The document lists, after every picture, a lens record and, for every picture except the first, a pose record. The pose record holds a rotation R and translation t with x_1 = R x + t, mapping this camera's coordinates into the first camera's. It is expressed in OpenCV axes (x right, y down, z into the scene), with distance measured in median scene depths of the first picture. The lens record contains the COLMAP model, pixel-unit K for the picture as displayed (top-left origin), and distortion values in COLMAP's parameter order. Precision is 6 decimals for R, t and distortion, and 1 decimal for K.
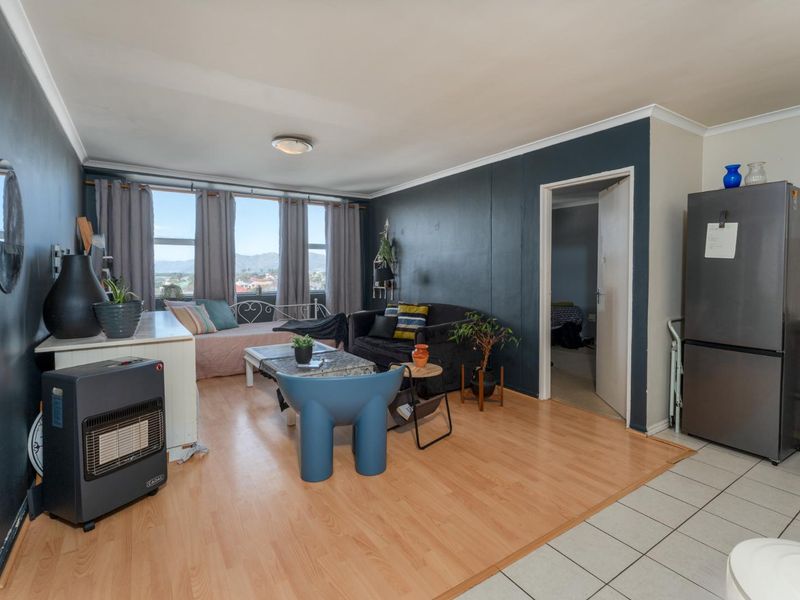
lens RADIAL K [[392.8, 0, 398.9], [0, 392.8, 280.1], [0, 0, 1]] dist [0.000260, -0.000061]
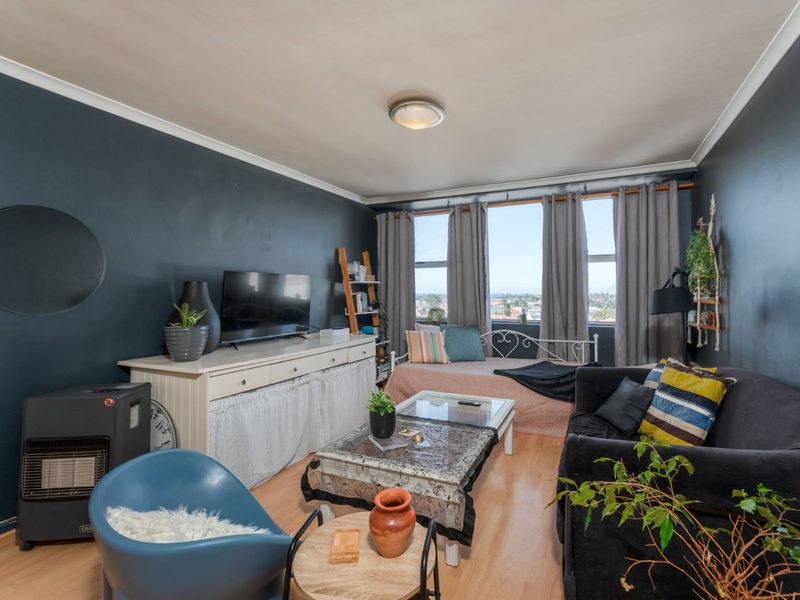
lens RADIAL K [[383.6, 0, 400.0], [0, 383.6, 285.6], [0, 0, 1]] dist [-0.000912, -0.000373]
pose [[0.537089, -0.017656, -0.843341, 0.192726], [-0.016848, 0.999357, -0.031652, -0.012014], [0.843357, 0.031209, 0.536446, 0.414613]]
